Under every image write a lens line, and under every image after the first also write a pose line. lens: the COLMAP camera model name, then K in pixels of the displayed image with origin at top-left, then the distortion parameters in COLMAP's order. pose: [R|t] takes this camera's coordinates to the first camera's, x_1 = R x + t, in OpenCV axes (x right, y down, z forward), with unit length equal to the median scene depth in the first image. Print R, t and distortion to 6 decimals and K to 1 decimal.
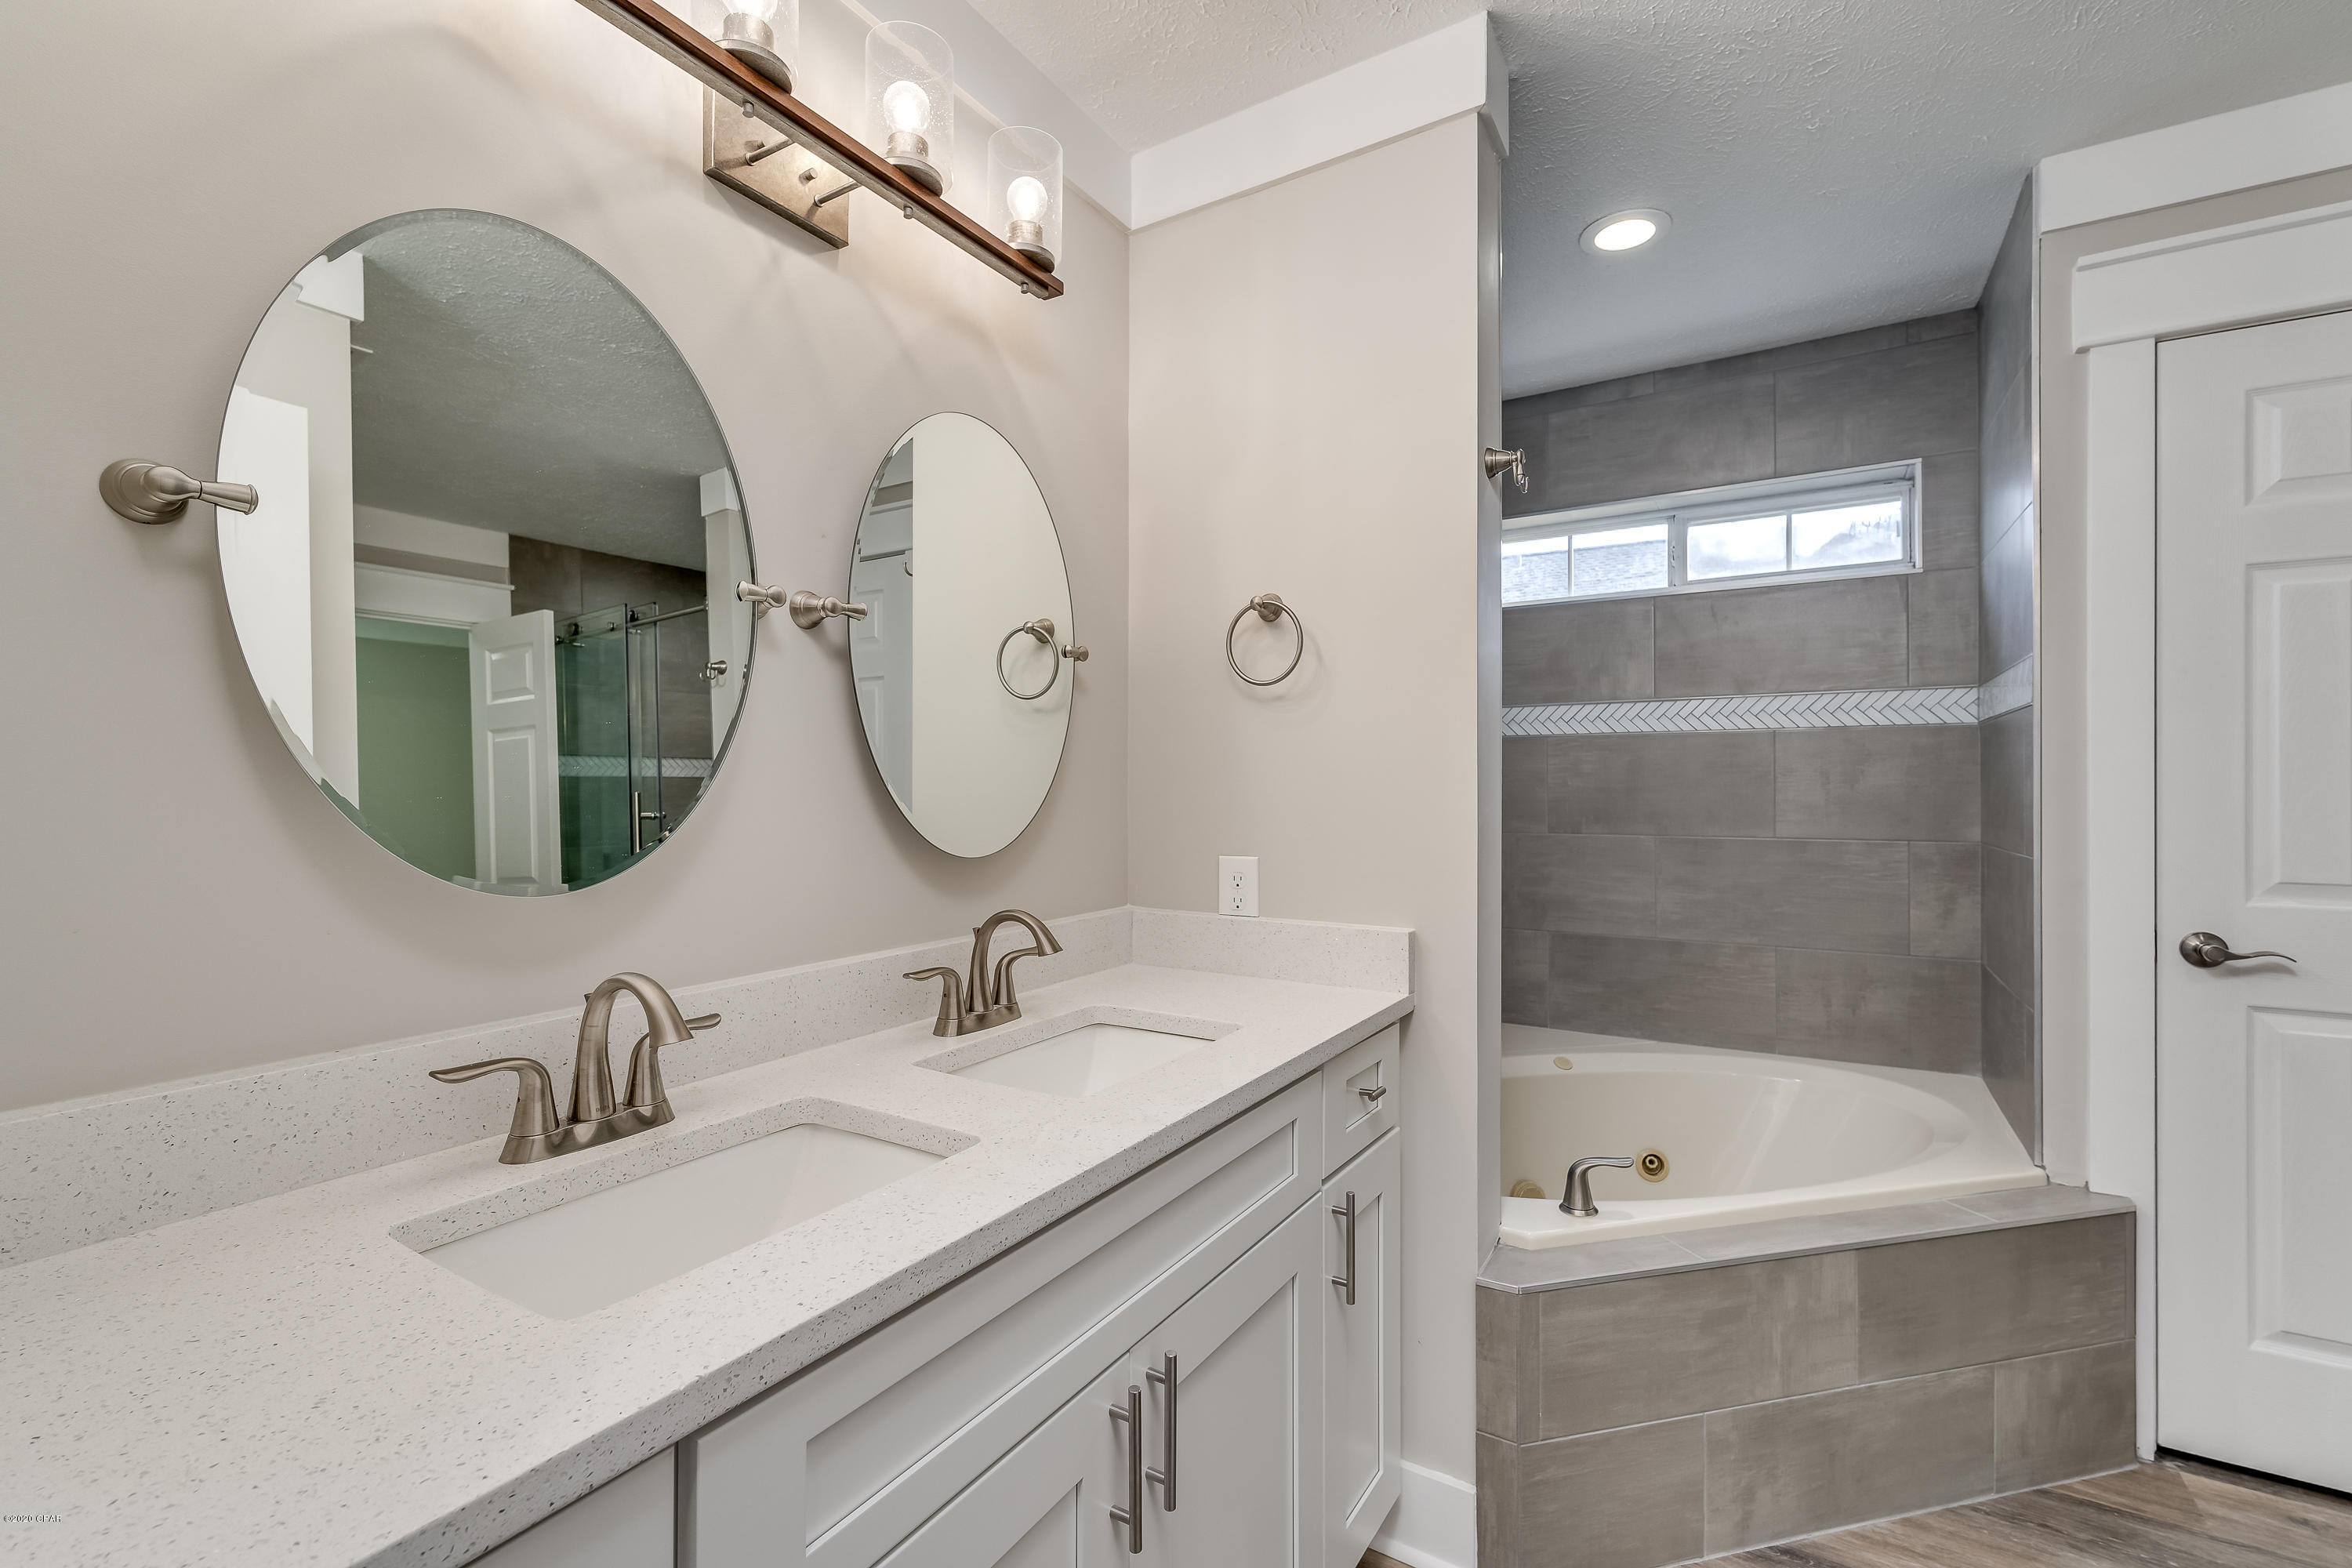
lens RADIAL K [[1017.6, 0, 1179.5], [0, 1017.6, 784.5], [0, 0, 1]] dist [0.003329, 0.000256]
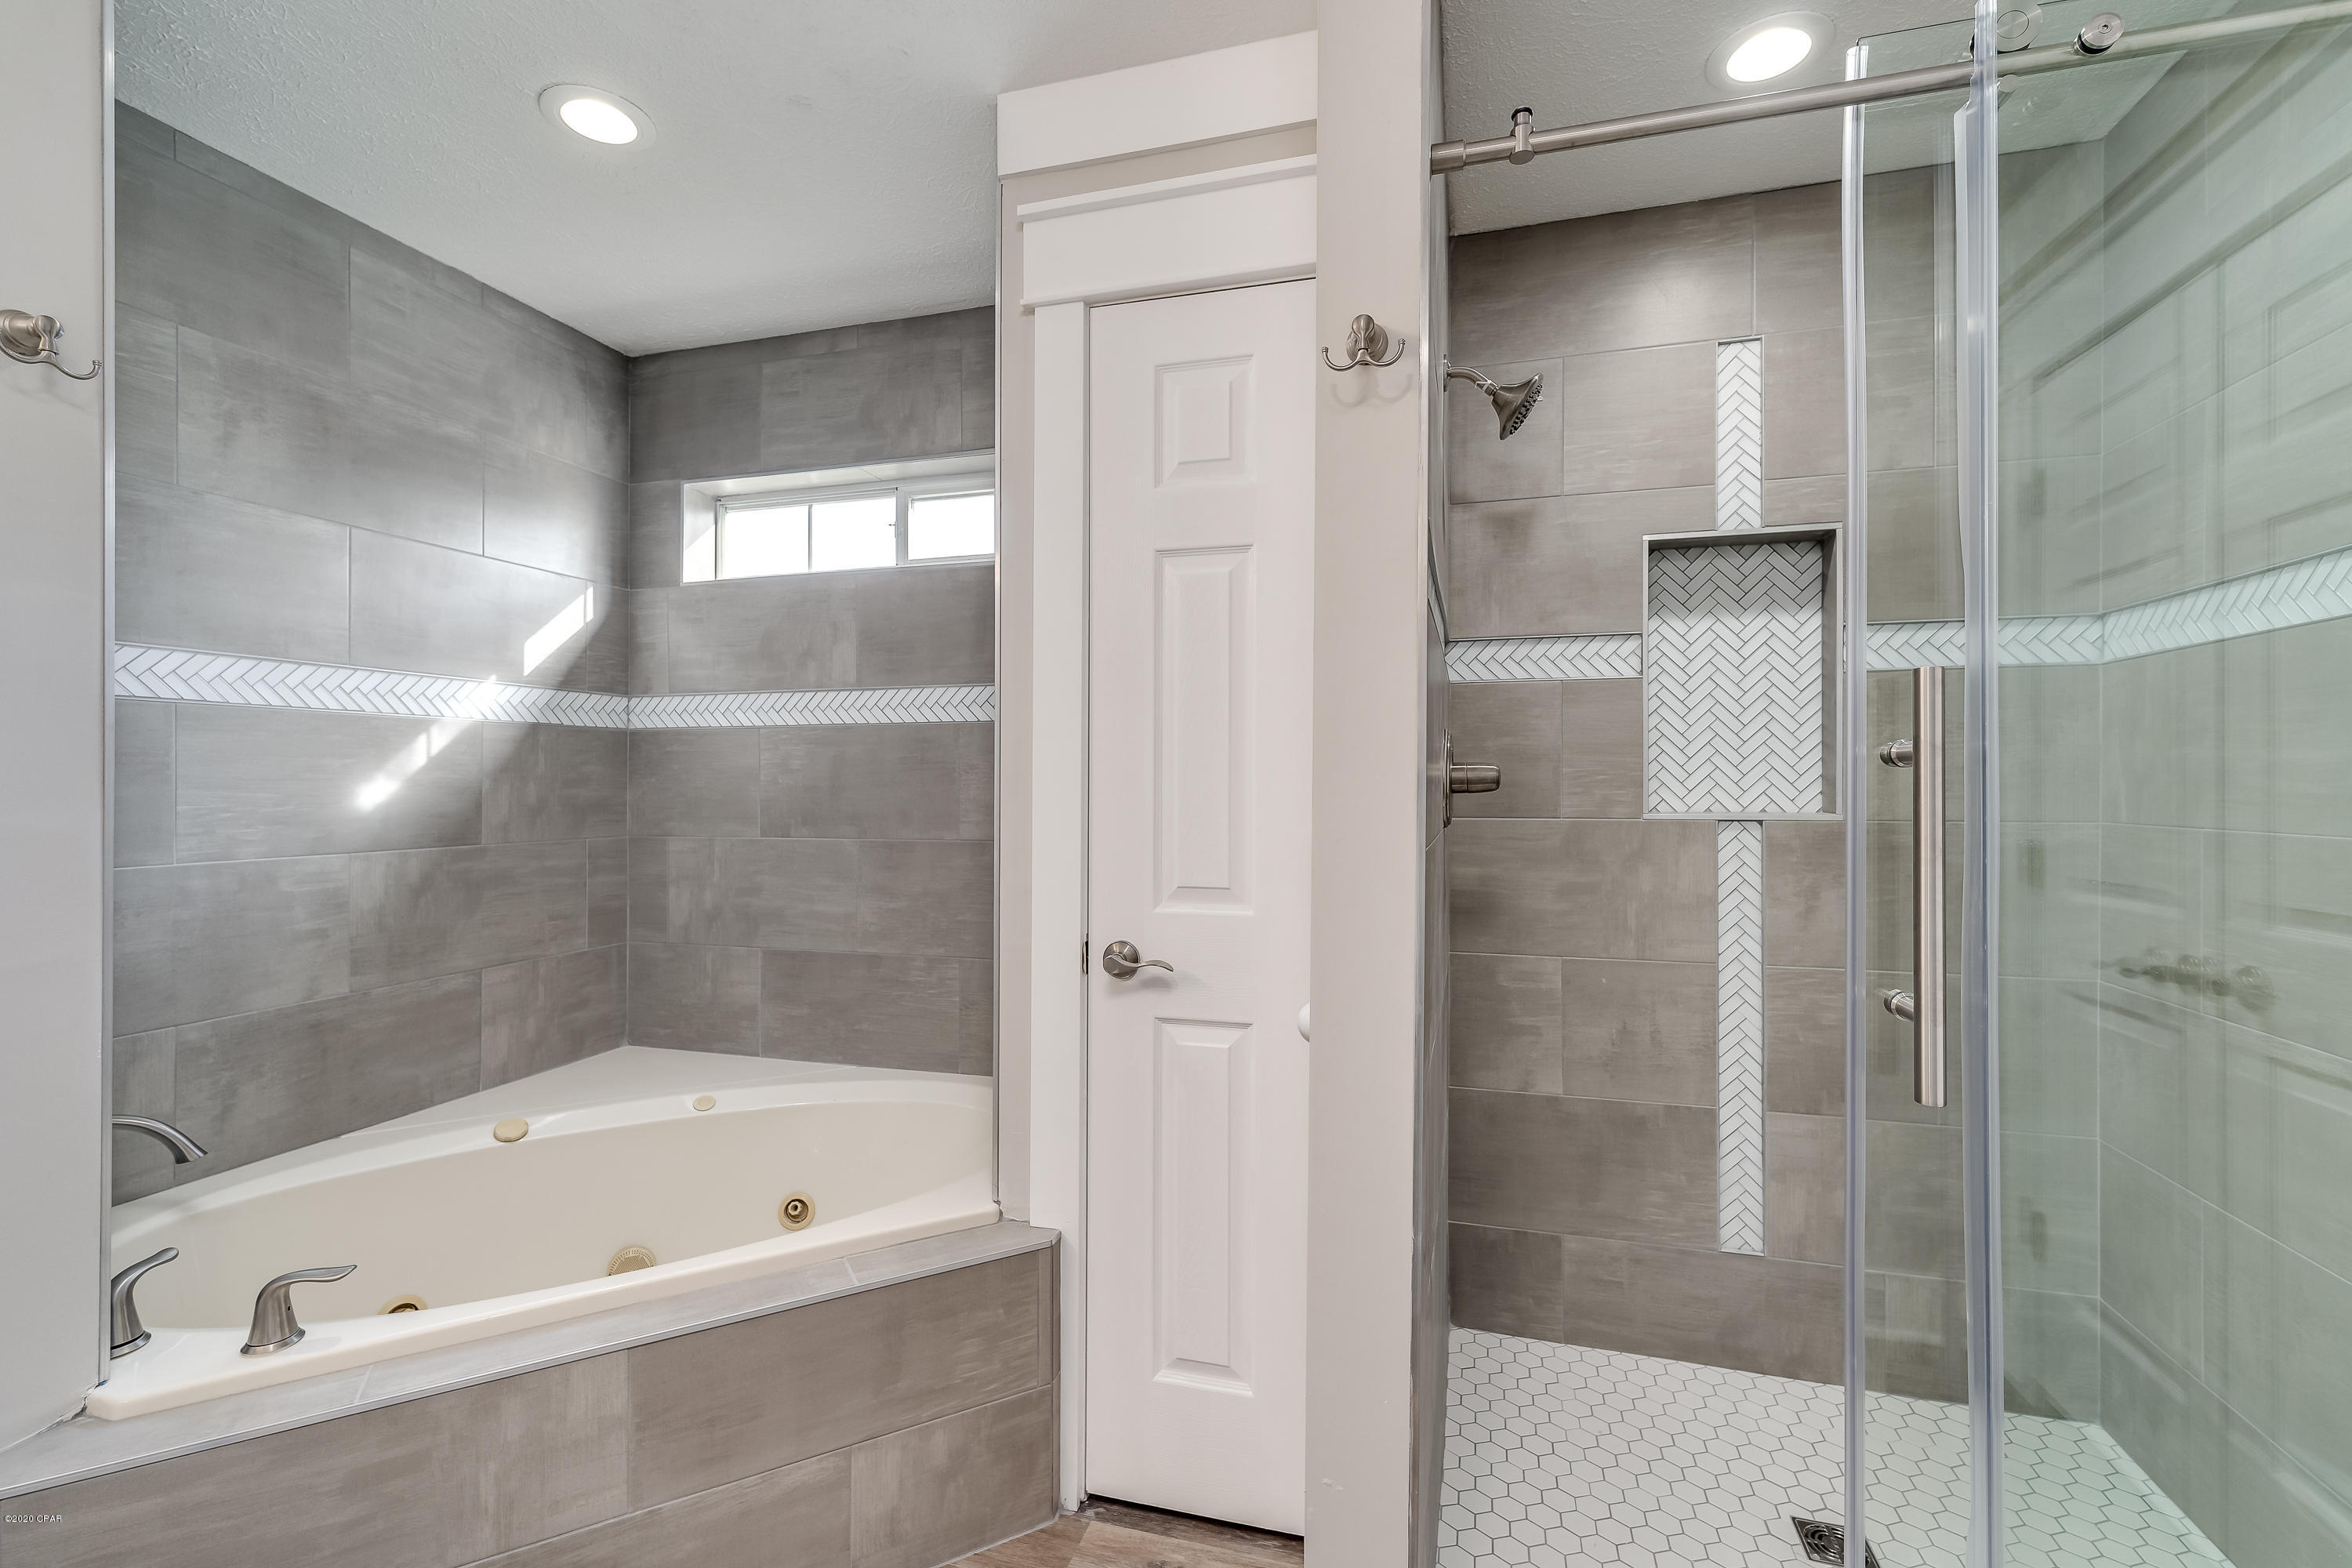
lens RADIAL K [[1017.6, 0, 1175.4], [0, 1017.6, 783.0], [0, 0, 1]] dist [0.003329, 0.000256]
pose [[0.966534, -0.002406, 0.256528, 0.798211], [0.001463, 0.999991, 0.003866, -0.003682], [-0.256535, -0.003361, 0.966529, 0.083396]]
